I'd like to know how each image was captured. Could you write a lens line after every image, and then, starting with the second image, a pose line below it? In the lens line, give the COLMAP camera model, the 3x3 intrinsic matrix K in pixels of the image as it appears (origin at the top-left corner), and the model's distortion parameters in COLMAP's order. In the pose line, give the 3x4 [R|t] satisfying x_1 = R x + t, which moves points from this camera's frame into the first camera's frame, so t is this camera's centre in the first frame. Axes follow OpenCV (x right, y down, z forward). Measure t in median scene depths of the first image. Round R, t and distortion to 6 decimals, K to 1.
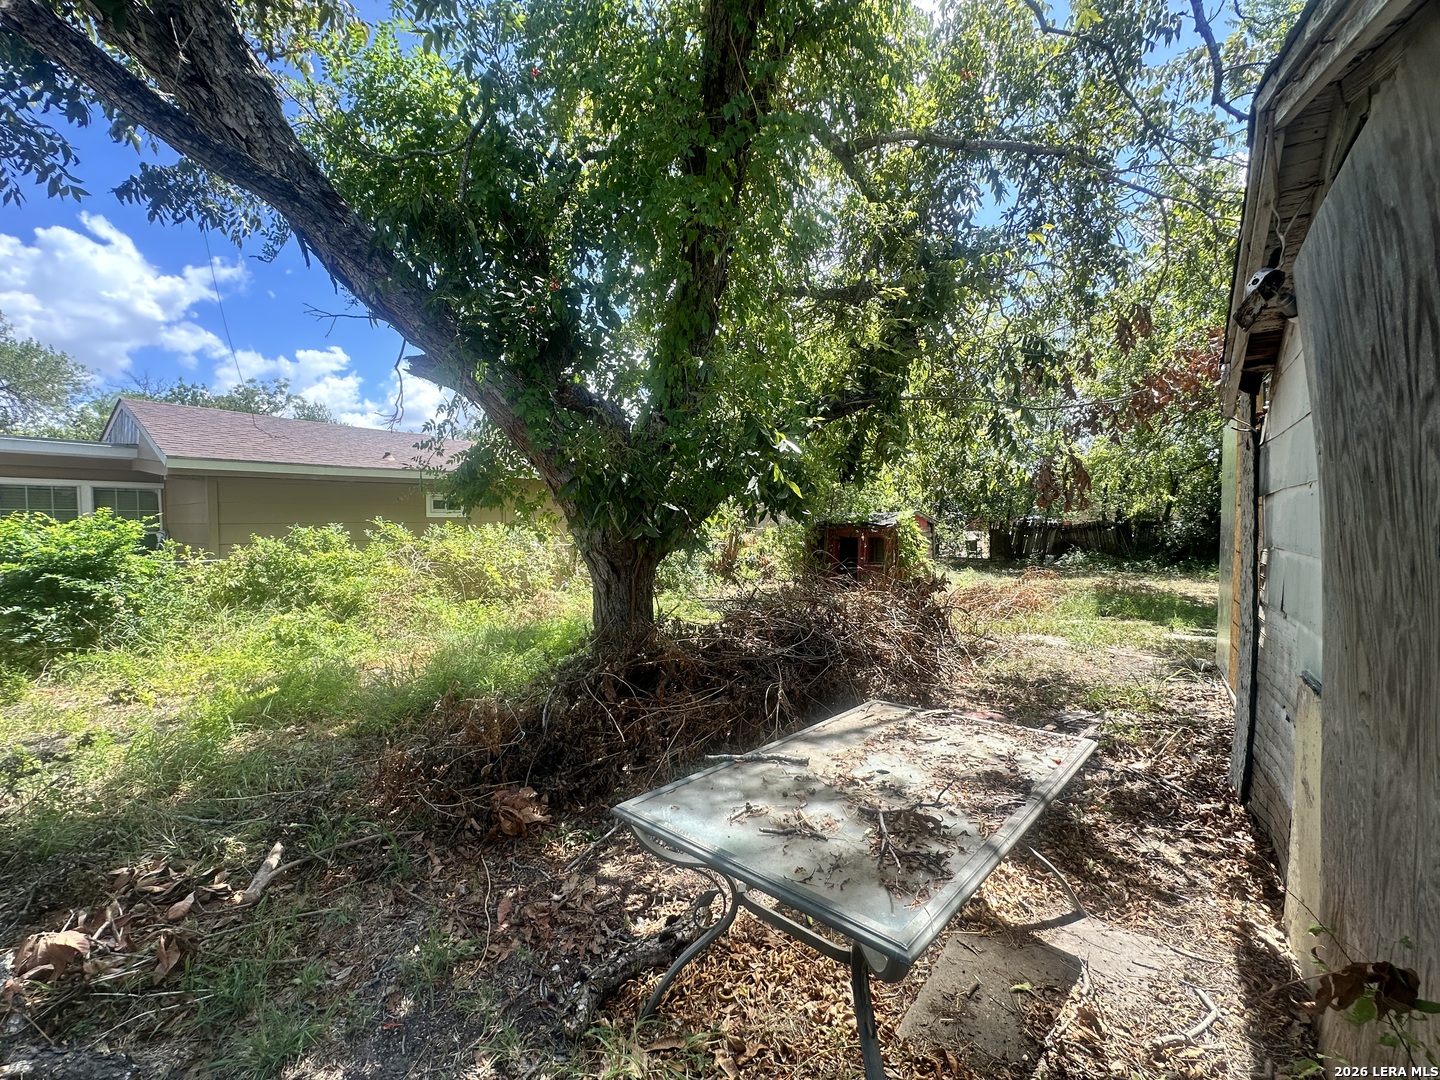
lens RADIAL K [[573.2, 0, 720.0], [0, 573.2, 540.0], [0, 0, 1]] dist [-0.004161, 0.000043]
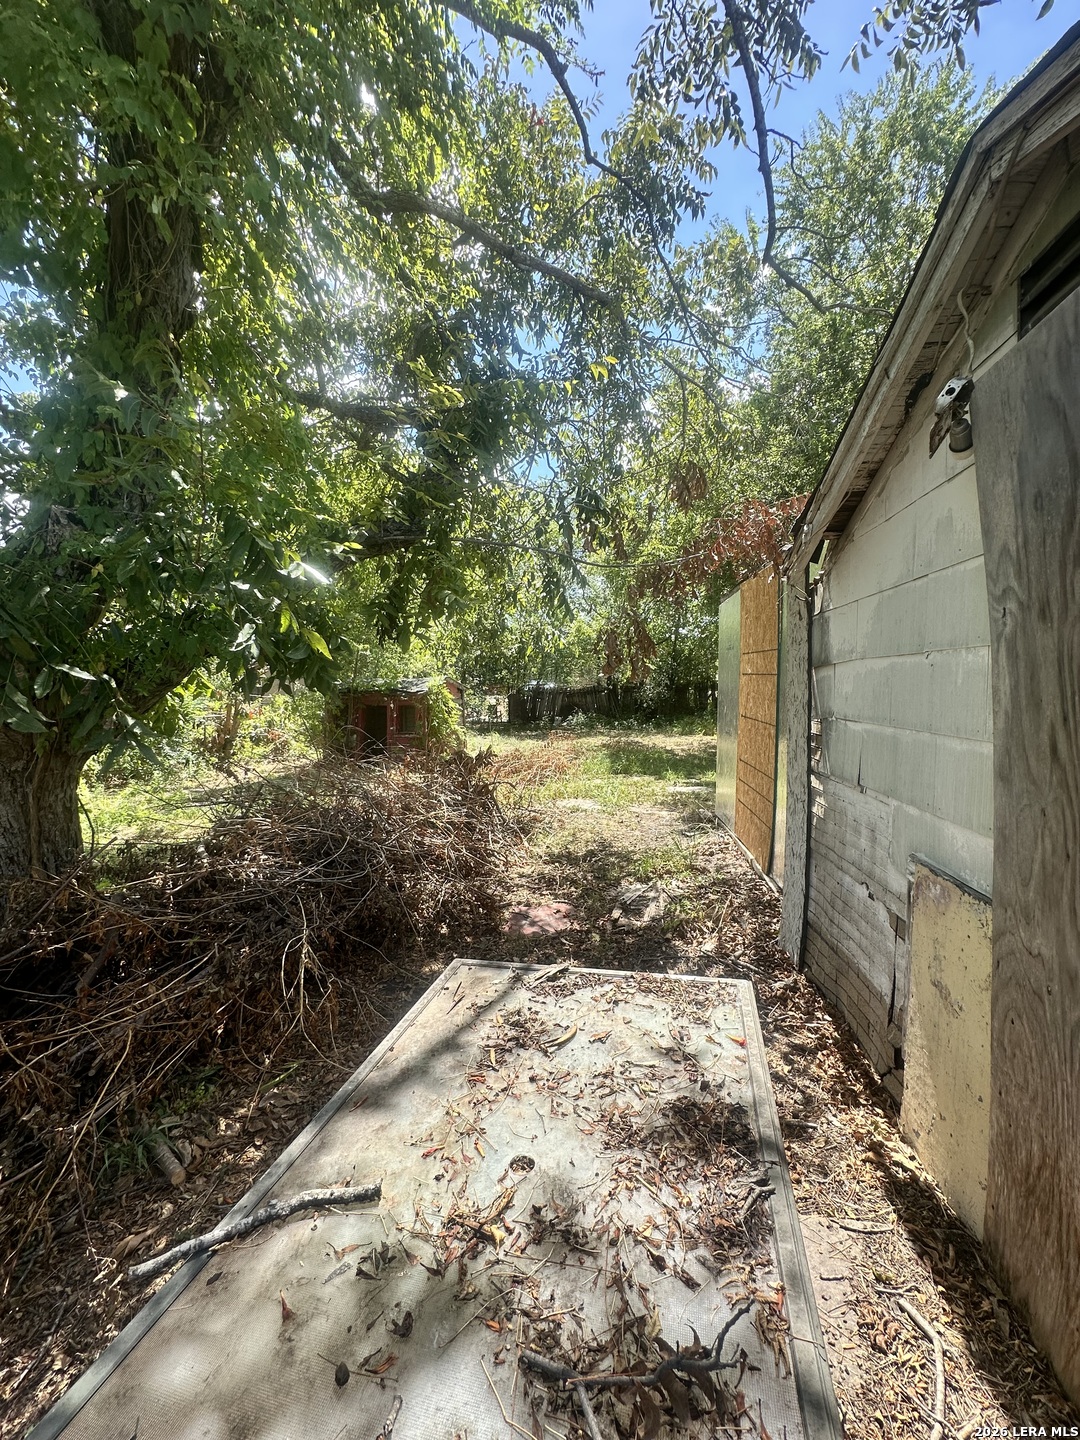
lens RADIAL K [[573.2, 0, 540.0], [0, 573.2, 720.0], [0, 0, 1]] dist [-0.004161, 0.000043]
pose [[0.871783, -0.032045, 0.488843, 0.017195], [0.018957, 0.999318, 0.031702, -0.012696], [-0.489526, -0.018371, 0.871795, 0.190338]]
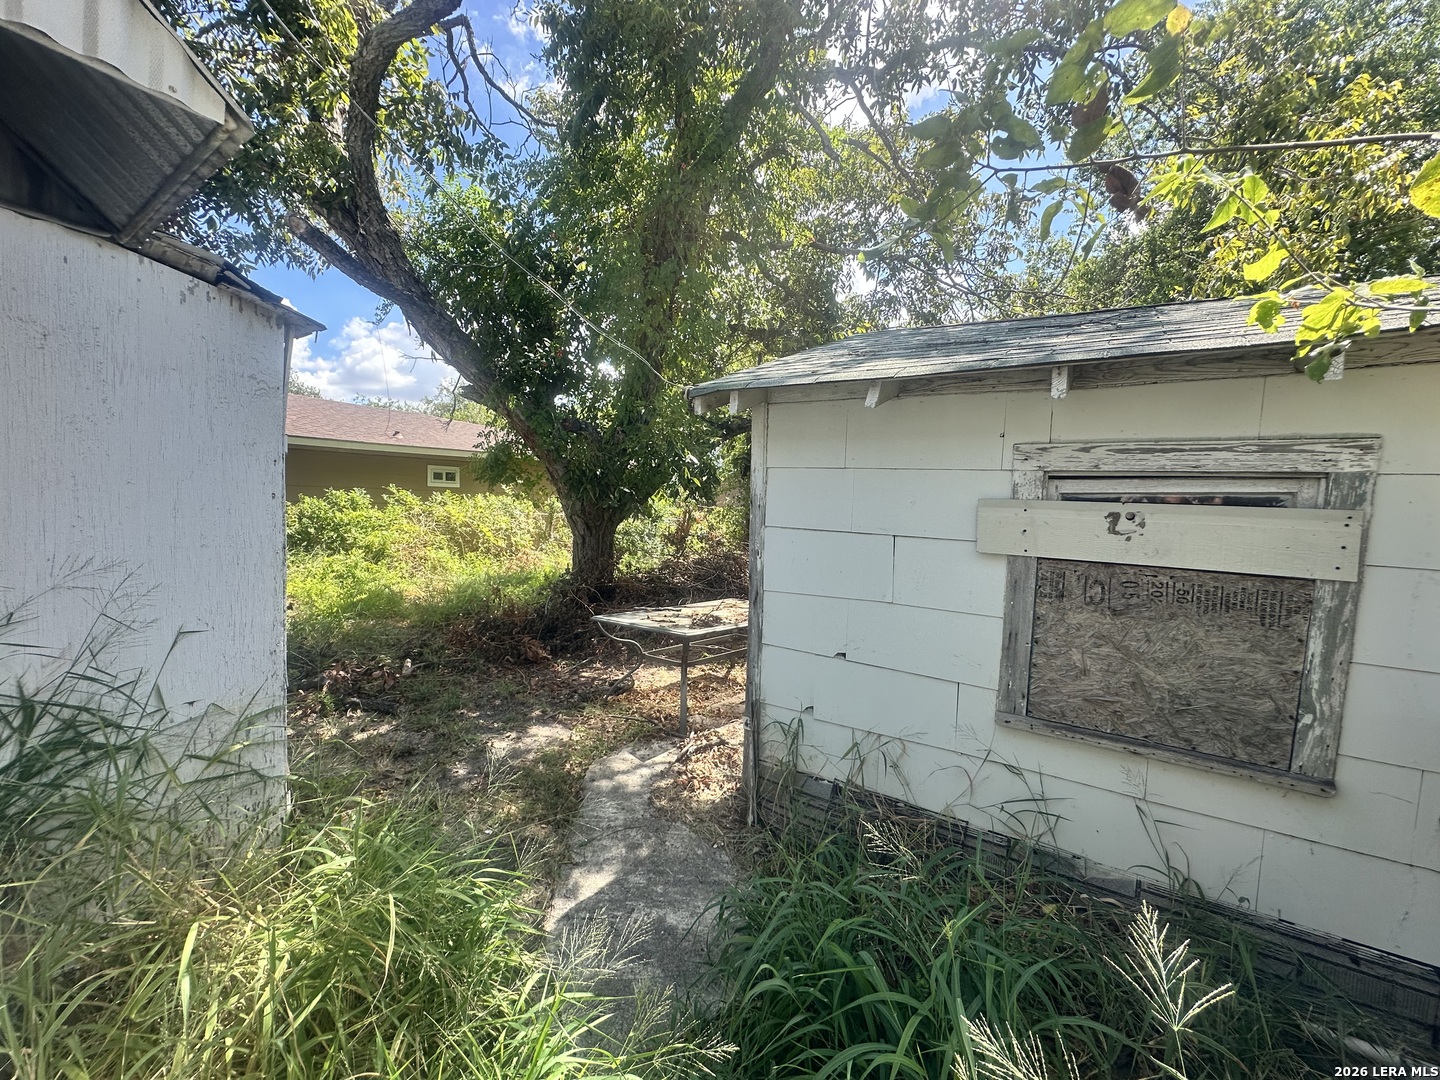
lens RADIAL K [[573.2, 0, 720.0], [0, 573.2, 540.0], [0, 0, 1]] dist [-0.004161, 0.000043]
pose [[0.997458, 0.037964, 0.060298, 0.057990], [-0.040067, 0.998616, 0.034062, 0.013758], [-0.058921, -0.036391, 0.997599, -0.423720]]
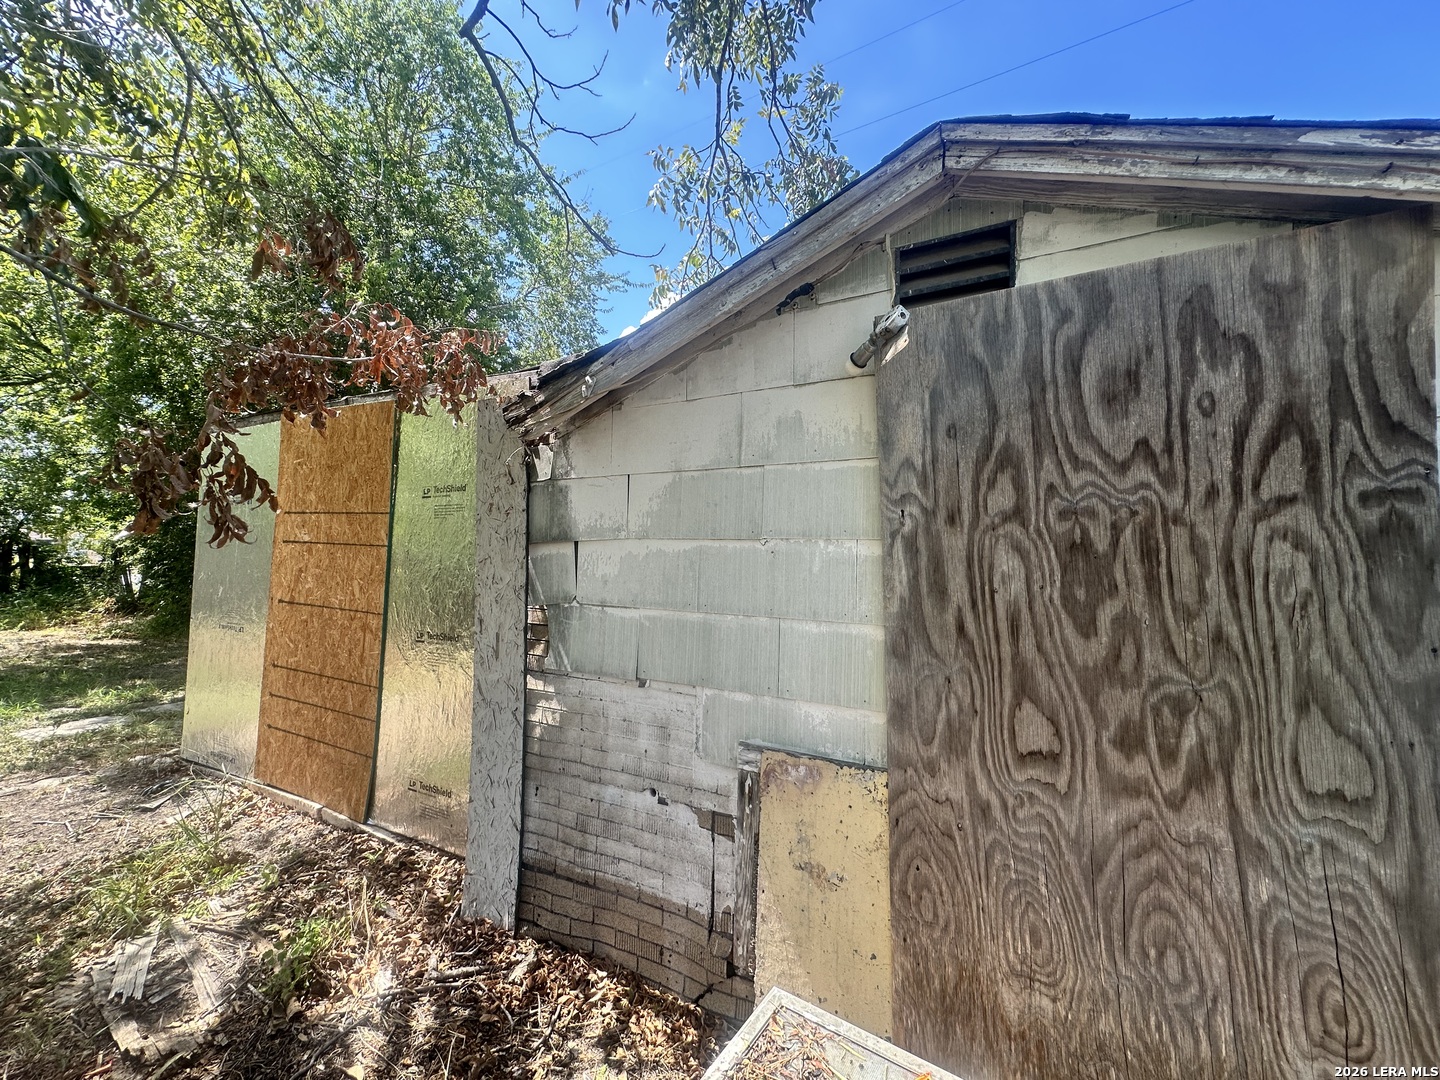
lens RADIAL K [[573.2, 0, 720.0], [0, 573.2, 540.0], [0, 0, 1]] dist [-0.004161, 0.000043]
pose [[-0.160892, 0.042333, 0.986064, 0.041772], [0.006072, 0.999103, -0.041902, -0.023029], [-0.986953, -0.000754, -0.161005, 0.462847]]
